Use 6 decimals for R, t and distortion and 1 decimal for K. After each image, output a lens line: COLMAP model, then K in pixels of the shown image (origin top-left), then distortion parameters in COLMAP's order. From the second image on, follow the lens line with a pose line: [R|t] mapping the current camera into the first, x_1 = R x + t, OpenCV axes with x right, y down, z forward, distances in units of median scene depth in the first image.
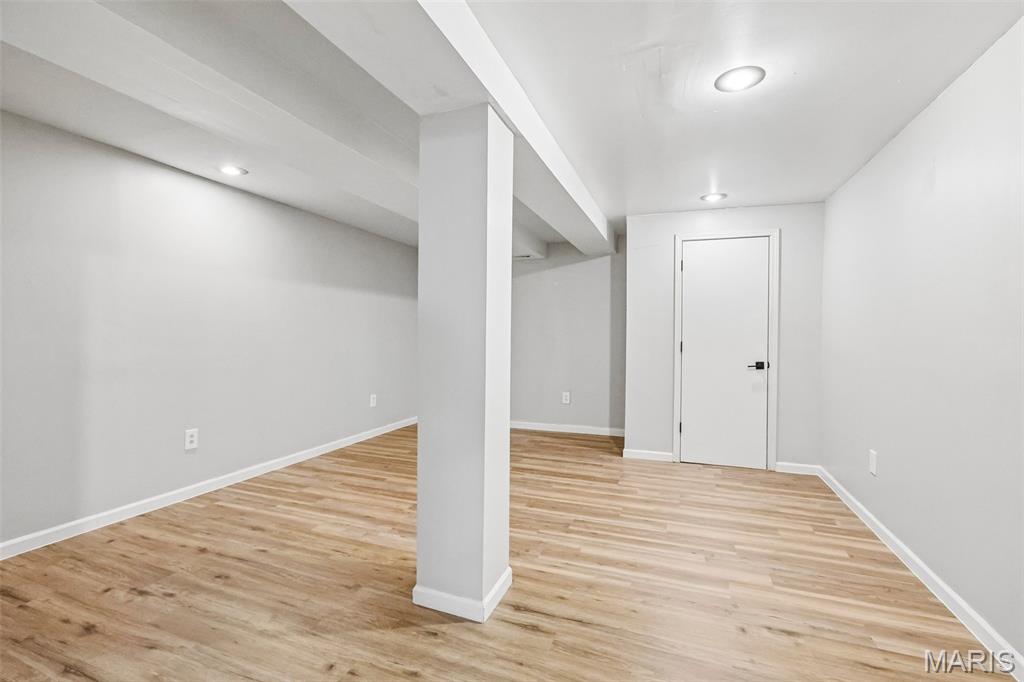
lens RADIAL K [[458.7, 0, 511.9], [0, 458.7, 338.3], [0, 0, 1]] dist [-0.002643, 0.001229]
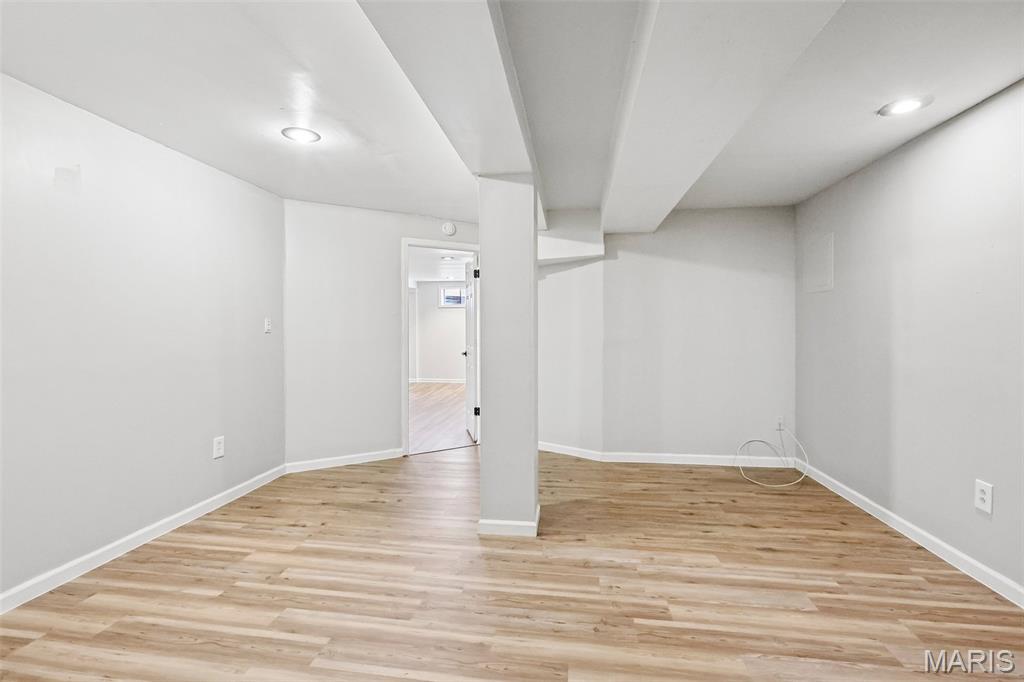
lens RADIAL K [[458.7, 0, 510.8], [0, 458.7, 337.1], [0, 0, 1]] dist [-0.002643, 0.001229]
pose [[-0.976450, -0.002950, -0.215725, 0.150780], [-0.007863, 0.999729, 0.021918, -0.027464], [0.215602, 0.023098, -0.976208, 1.819237]]
